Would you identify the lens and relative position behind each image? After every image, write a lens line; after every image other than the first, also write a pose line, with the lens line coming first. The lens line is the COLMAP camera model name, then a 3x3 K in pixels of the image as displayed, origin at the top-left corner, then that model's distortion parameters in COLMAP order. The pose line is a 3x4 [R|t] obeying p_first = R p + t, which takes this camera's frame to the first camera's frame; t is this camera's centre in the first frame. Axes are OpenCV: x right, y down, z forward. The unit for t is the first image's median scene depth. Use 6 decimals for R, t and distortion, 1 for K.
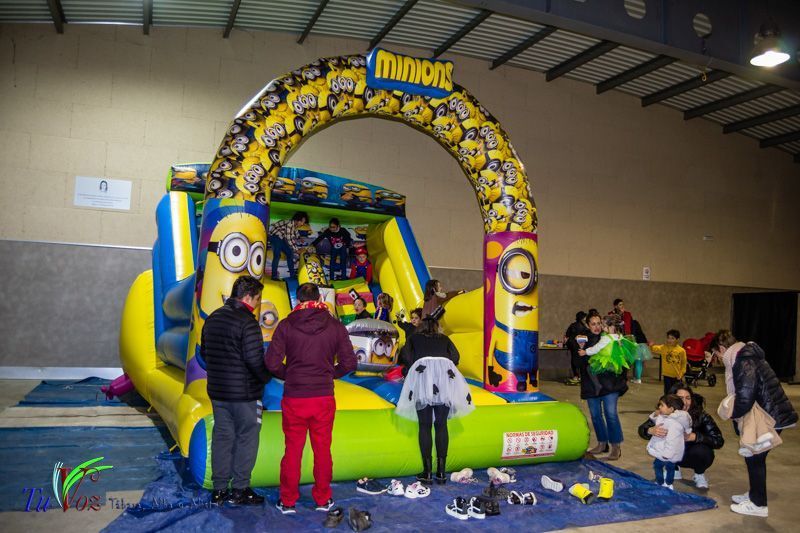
lens RADIAL K [[633.8, 0, 414.5], [0, 633.8, 258.6], [0, 0, 1]] dist [-0.010064, -0.049217]
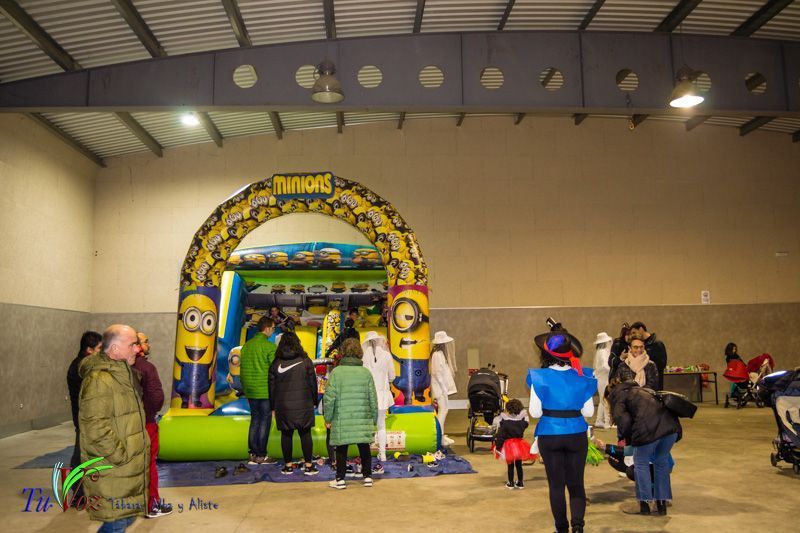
lens RADIAL K [[700.4, 0, 400.0], [0, 700.4, 266.5], [0, 0, 1]] dist [-0.011024, -0.008033]
pose [[0.918058, -0.096688, -0.384474, 0.748330], [0.081792, 0.995133, -0.054951, -0.001542], [0.387916, 0.019001, 0.921499, -0.366601]]
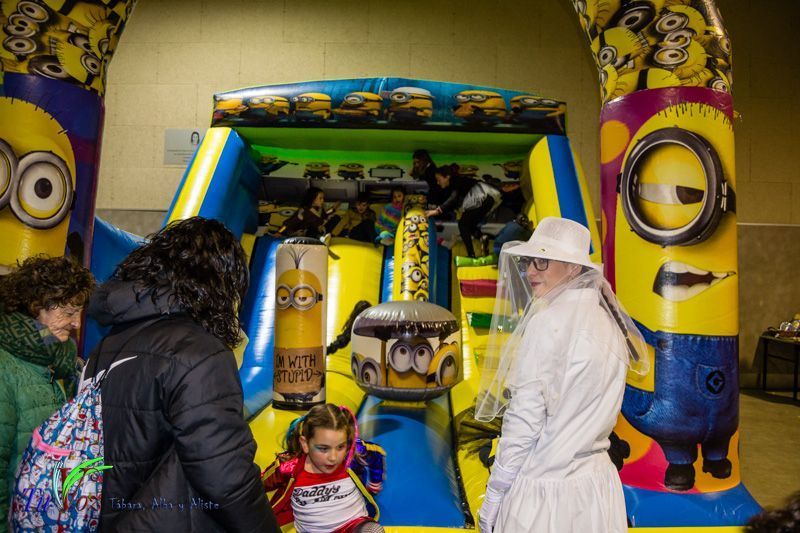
lens RADIAL K [[633.8, 0, 414.5], [0, 633.8, 258.6], [0, 0, 1]] dist [-0.010064, -0.049217]
pose [[0.889010, -0.026256, -0.457135, 0.207181], [0.043838, 0.998649, 0.027896, 0.048181], [0.455785, -0.044840, 0.888960, 0.586557]]
